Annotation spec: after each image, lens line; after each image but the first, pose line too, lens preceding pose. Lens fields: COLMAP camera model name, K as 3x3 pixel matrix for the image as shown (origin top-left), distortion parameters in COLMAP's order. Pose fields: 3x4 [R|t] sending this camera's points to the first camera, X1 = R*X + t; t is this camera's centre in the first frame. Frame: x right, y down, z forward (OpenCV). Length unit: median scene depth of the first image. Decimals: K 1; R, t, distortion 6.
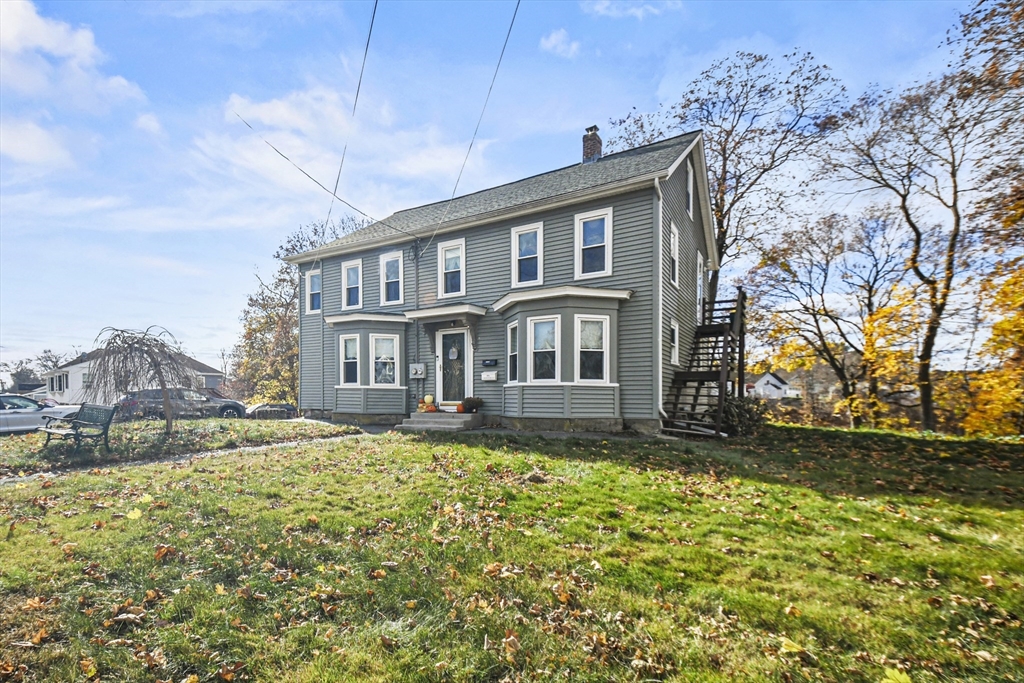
lens RADIAL K [[458.0, 0, 504.2], [0, 458.0, 345.9], [0, 0, 1]] dist [0.021591, -0.018070]
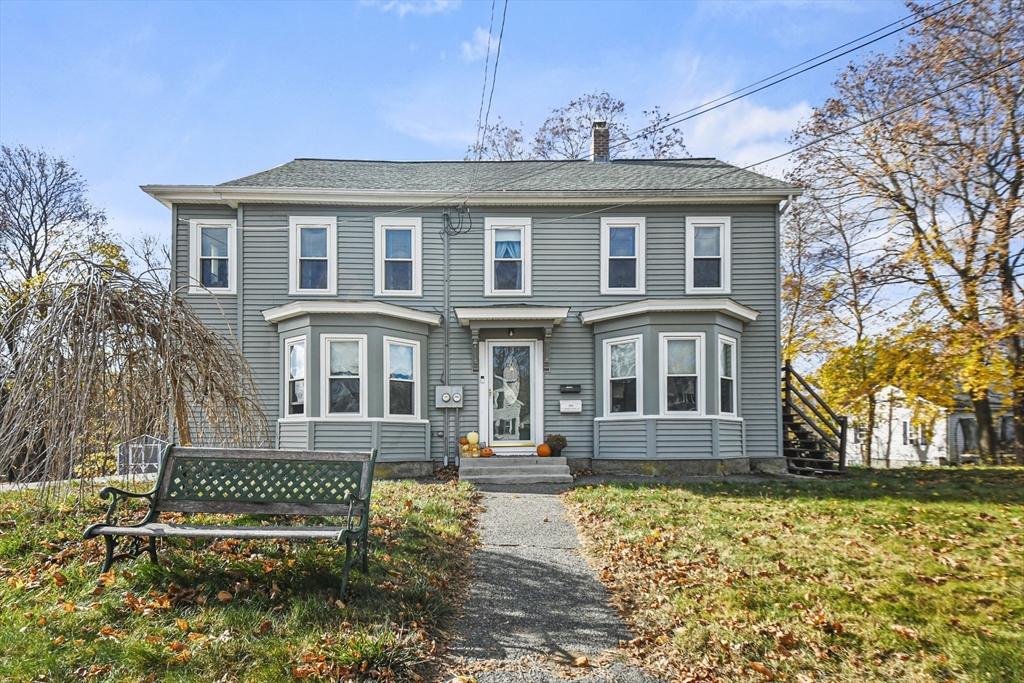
lens RADIAL K [[517.3, 0, 512.0], [0, 517.3, 367.0], [0, 0, 1]] dist [0.000743, -0.000059]
pose [[0.856555, 0.056460, 0.512957, -0.510864], [-0.045932, 0.998393, -0.033192, 0.031886], [-0.514007, 0.004870, 0.857772, 0.298136]]
